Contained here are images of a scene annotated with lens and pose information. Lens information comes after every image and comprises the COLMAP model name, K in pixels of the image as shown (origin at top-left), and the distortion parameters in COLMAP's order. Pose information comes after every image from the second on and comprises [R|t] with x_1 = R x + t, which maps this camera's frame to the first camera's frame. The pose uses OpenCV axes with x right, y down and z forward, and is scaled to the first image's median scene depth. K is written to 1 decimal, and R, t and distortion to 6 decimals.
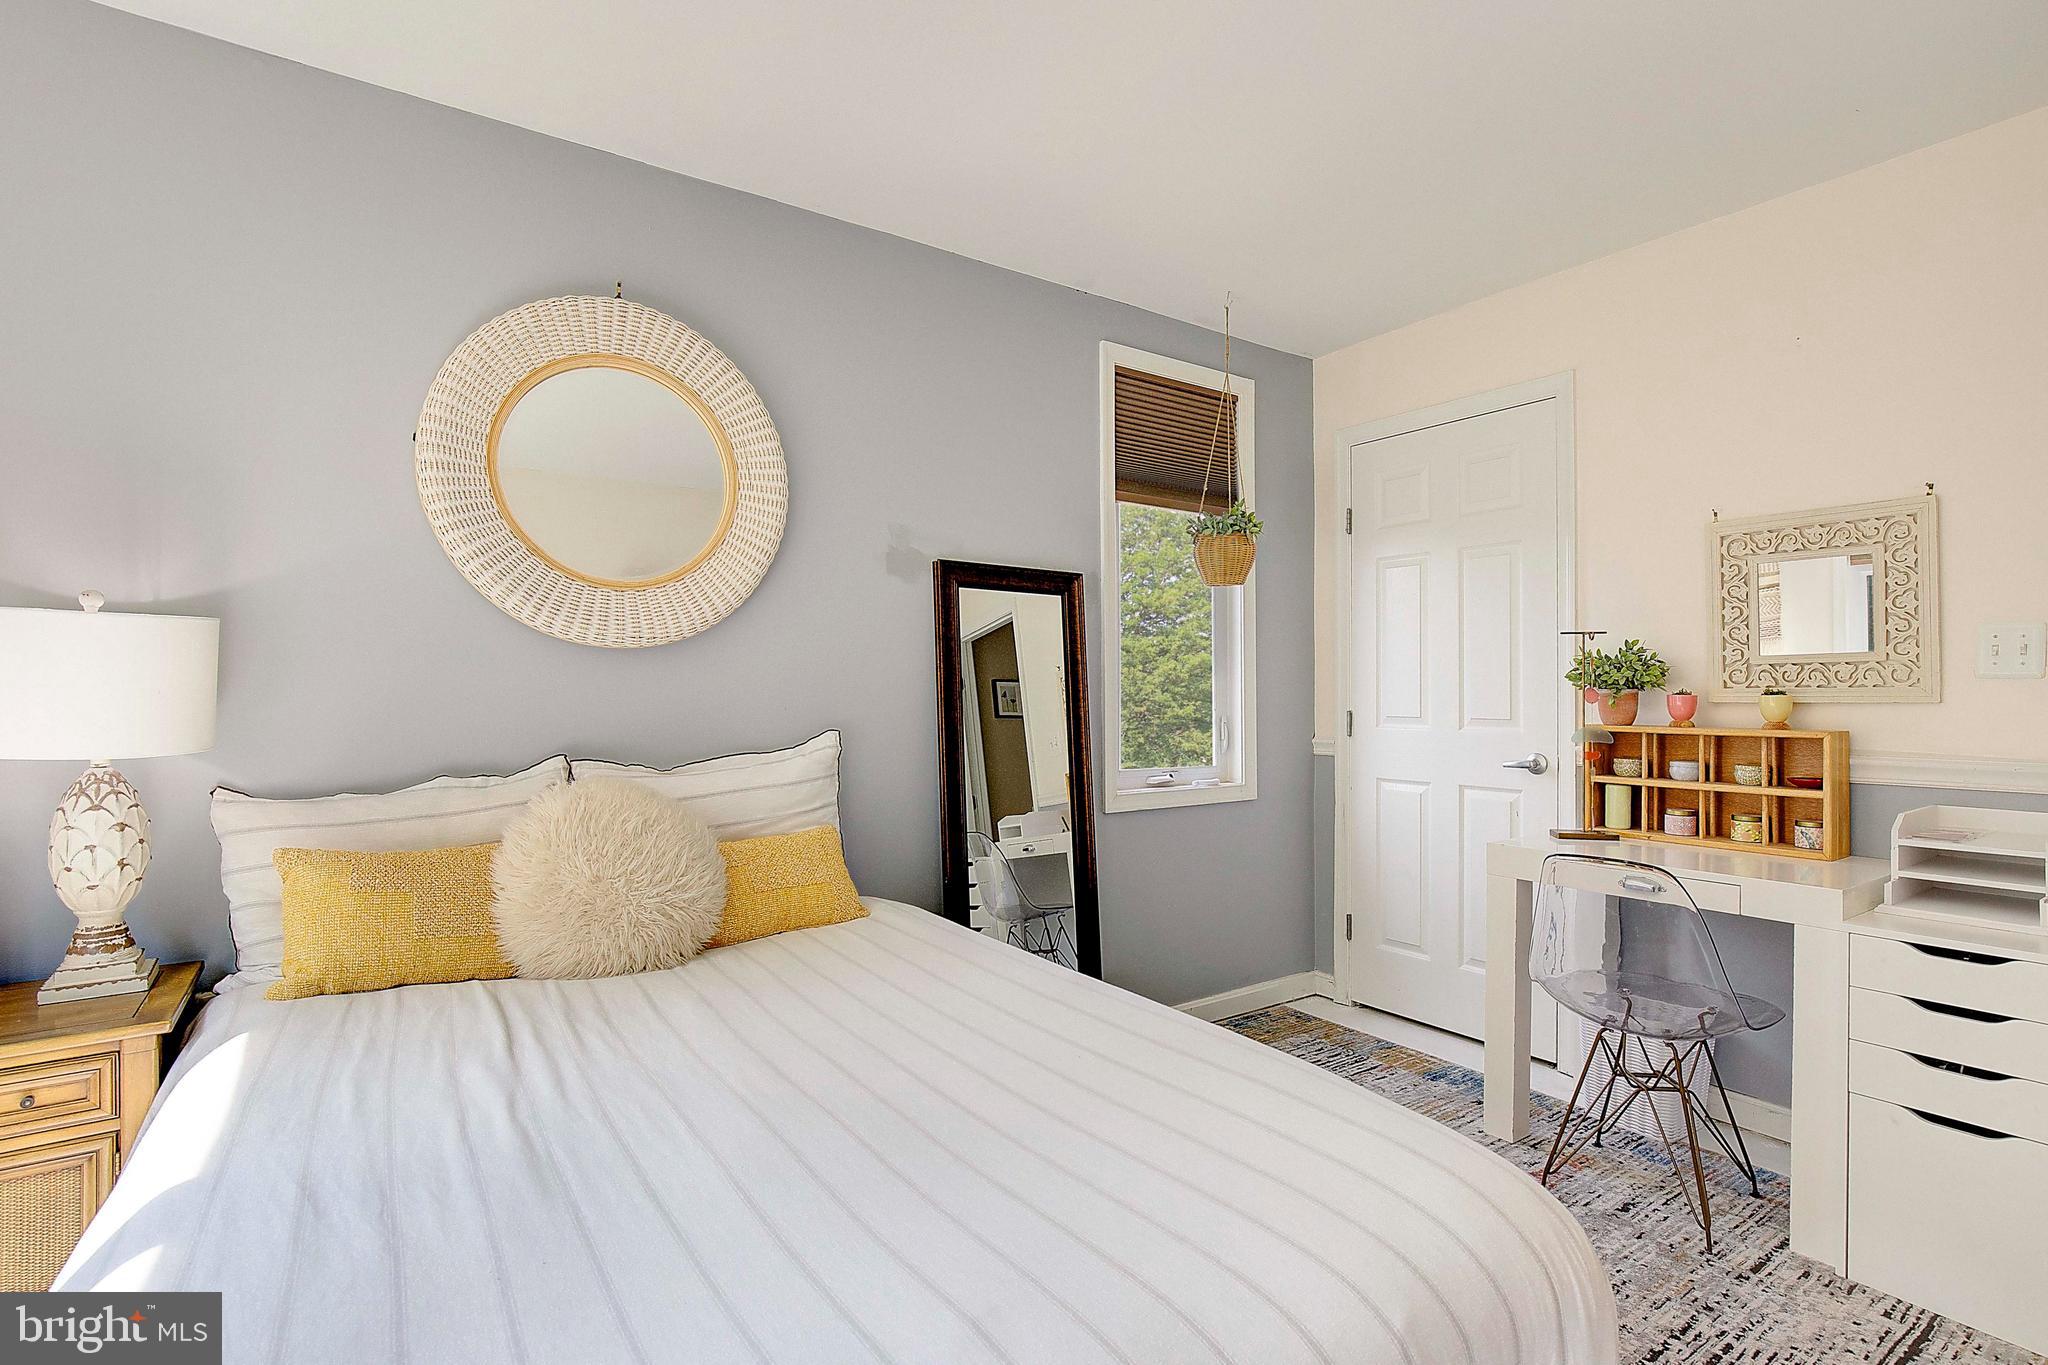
lens RADIAL K [[951.5, 0, 1024.0], [0, 951.5, 682.5], [0, 0, 1]] dist [-0.001877, -0.000048]
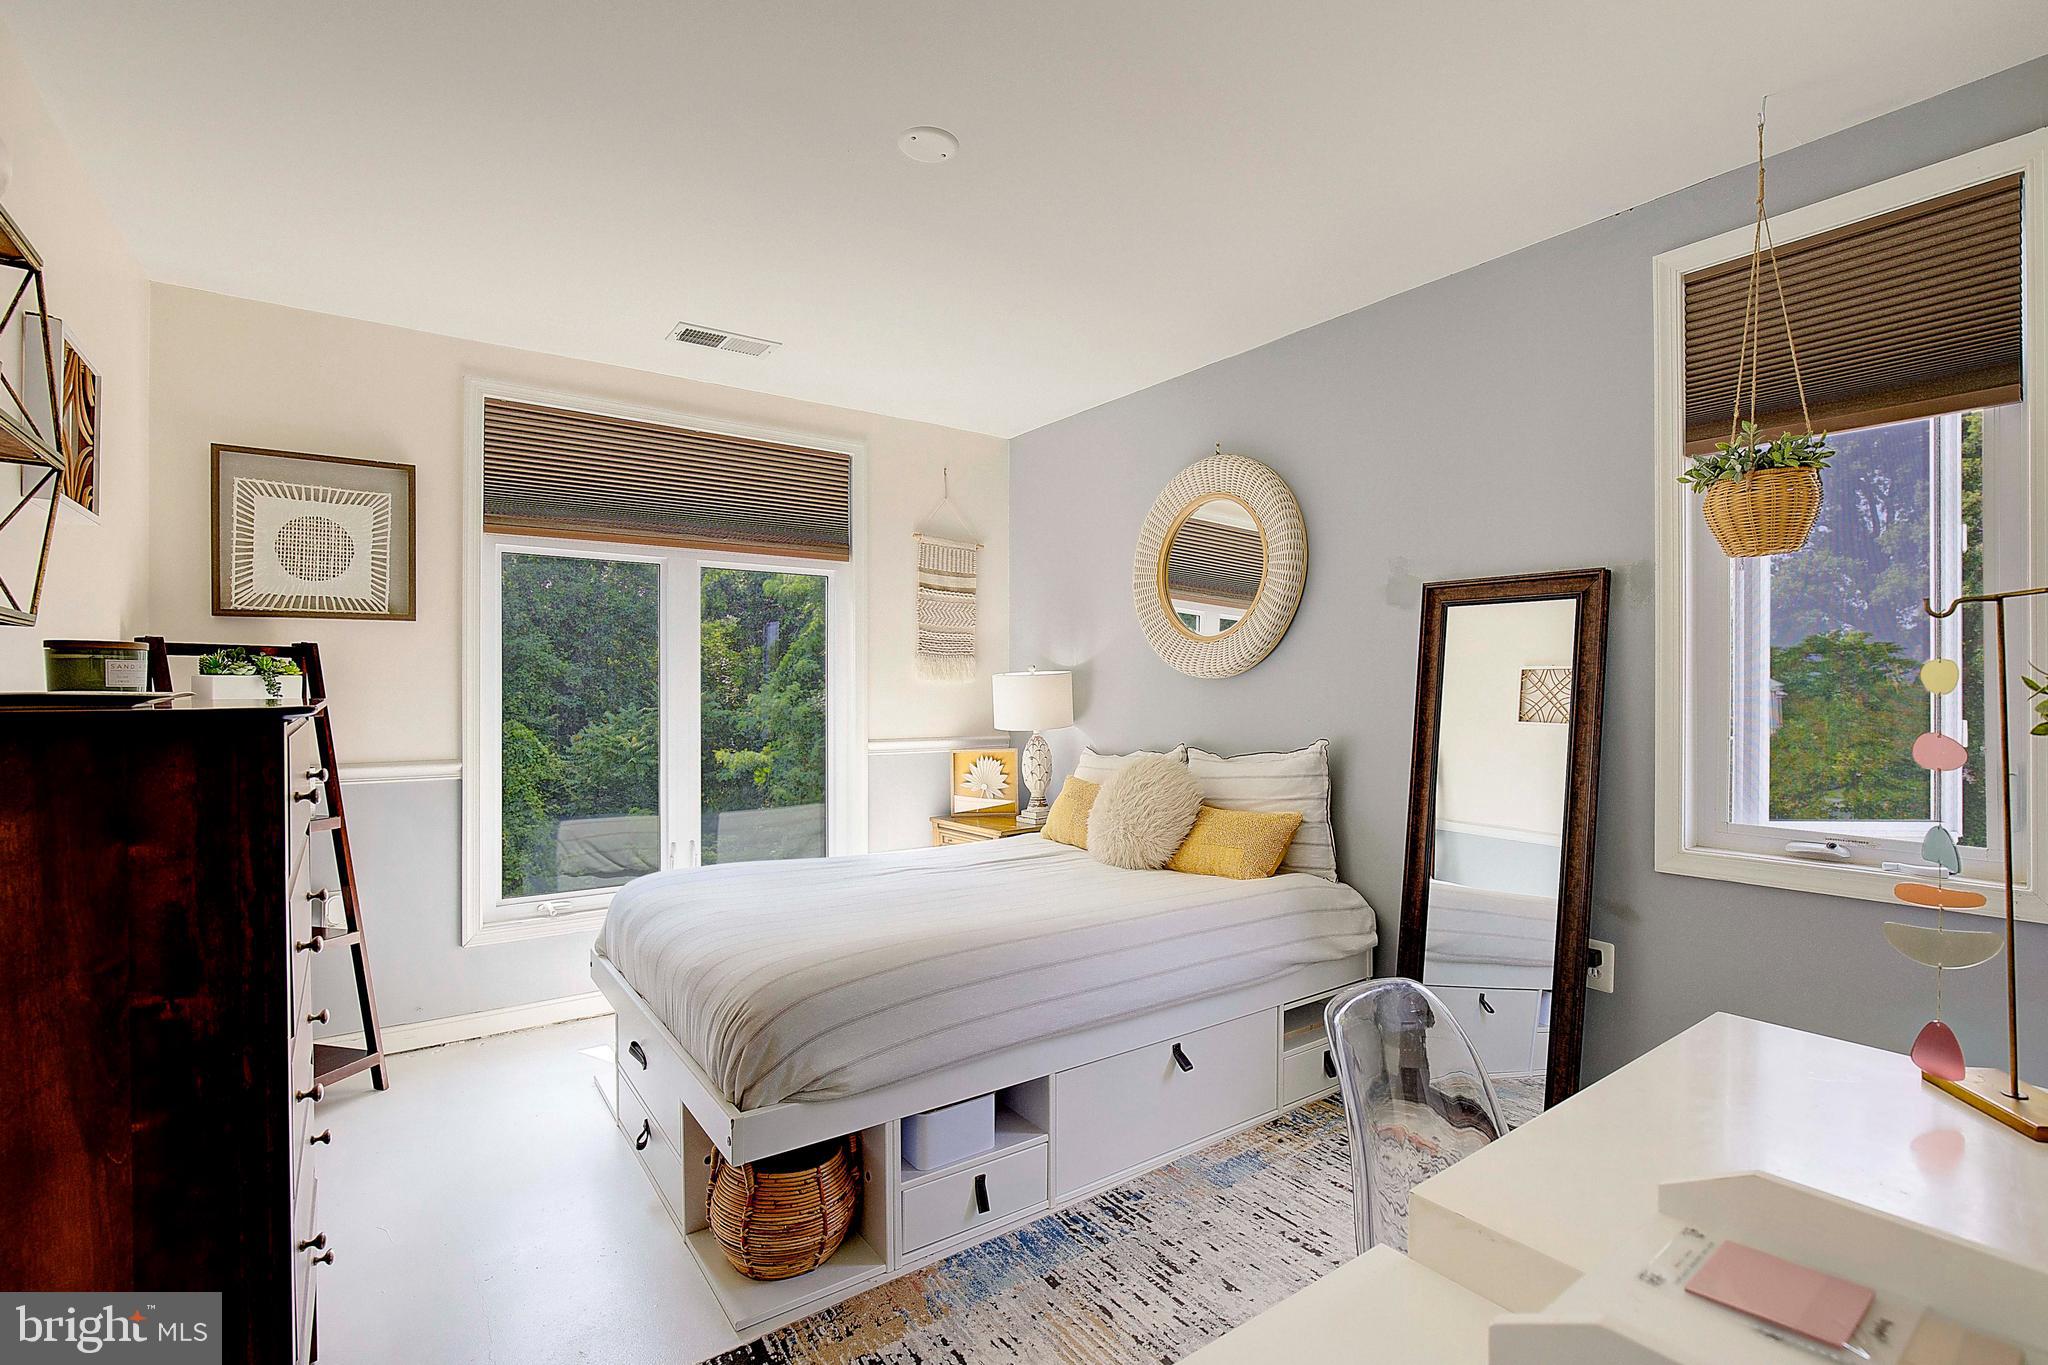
lens RADIAL K [[951.5, 0, 1024.0], [0, 951.5, 682.5], [0, 0, 1]] dist [-0.001877, -0.000048]
pose [[0.053053, -0.004012, -0.998584, 0.904651], [0.024526, 0.999696, -0.002714, -0.027777], [0.998290, -0.024348, 0.053135, 0.485734]]
